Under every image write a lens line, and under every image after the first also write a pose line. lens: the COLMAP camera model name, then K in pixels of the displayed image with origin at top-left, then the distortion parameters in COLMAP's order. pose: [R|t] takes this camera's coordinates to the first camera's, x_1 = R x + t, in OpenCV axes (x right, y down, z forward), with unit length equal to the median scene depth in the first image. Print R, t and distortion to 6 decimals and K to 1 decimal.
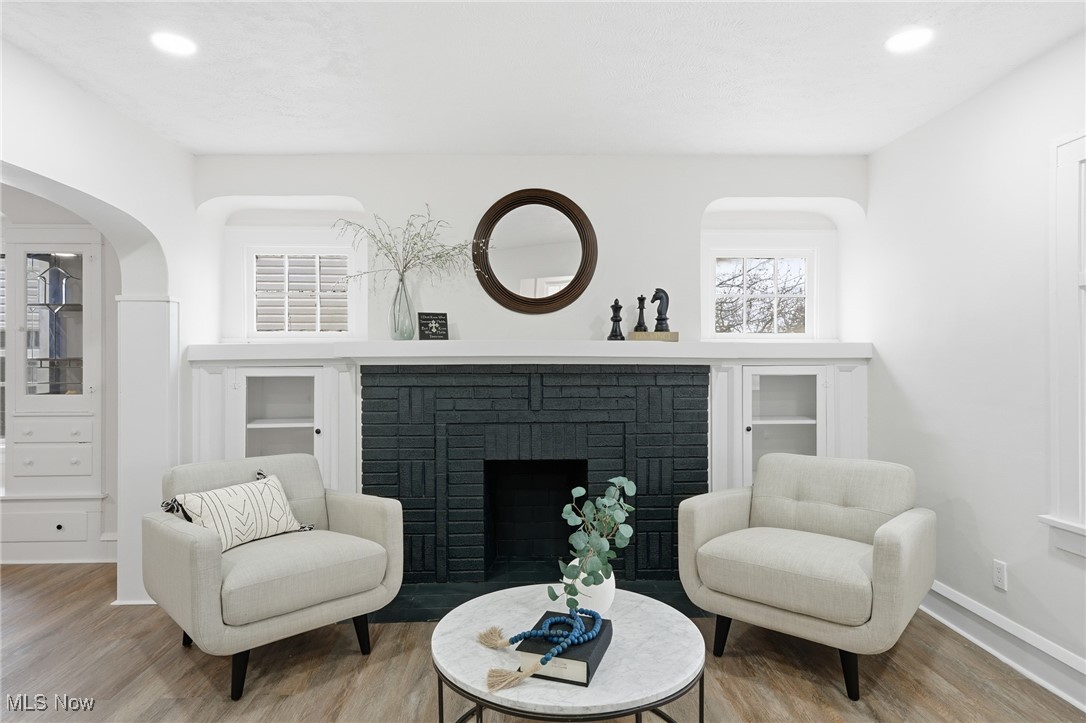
lens RADIAL K [[564.0, 0, 596.2], [0, 564.0, 348.3], [0, 0, 1]] dist [0.003266, 0.002241]
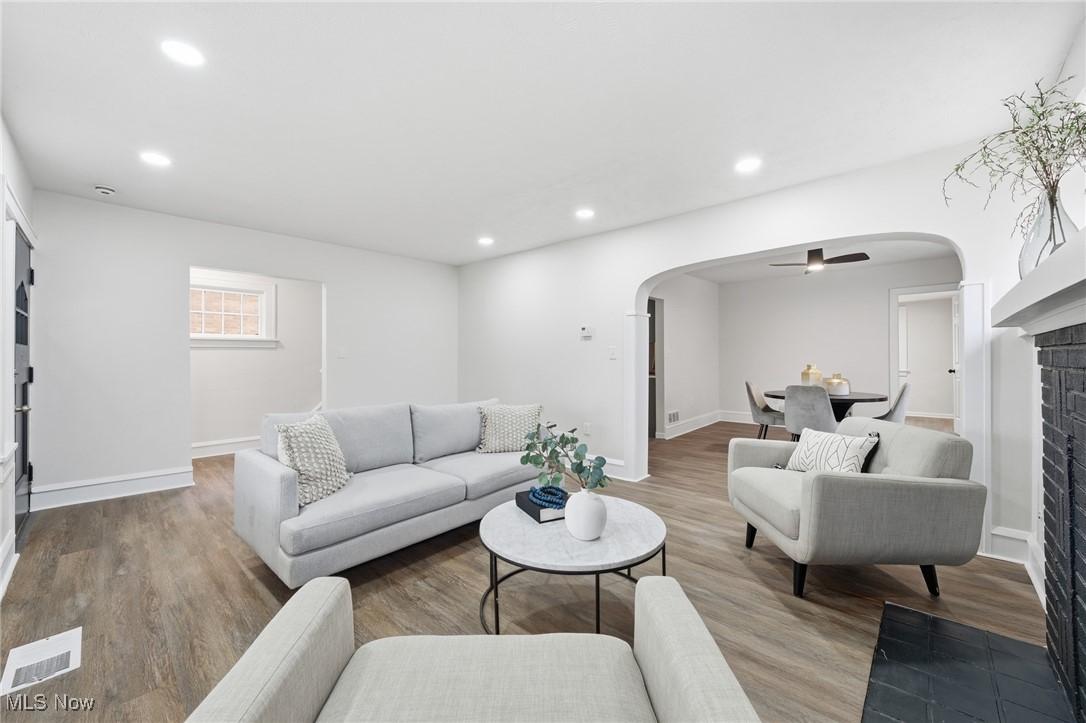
lens RADIAL K [[418.2, 0, 522.4], [0, 418.2, 355.8], [0, 0, 1]] dist [-0.001539, -0.000013]
pose [[-0.702886, 0.014587, -0.711153, 0.600025], [0.027469, 0.999601, -0.006646, 0.052790], [0.710772, -0.024206, -0.703006, 1.264616]]
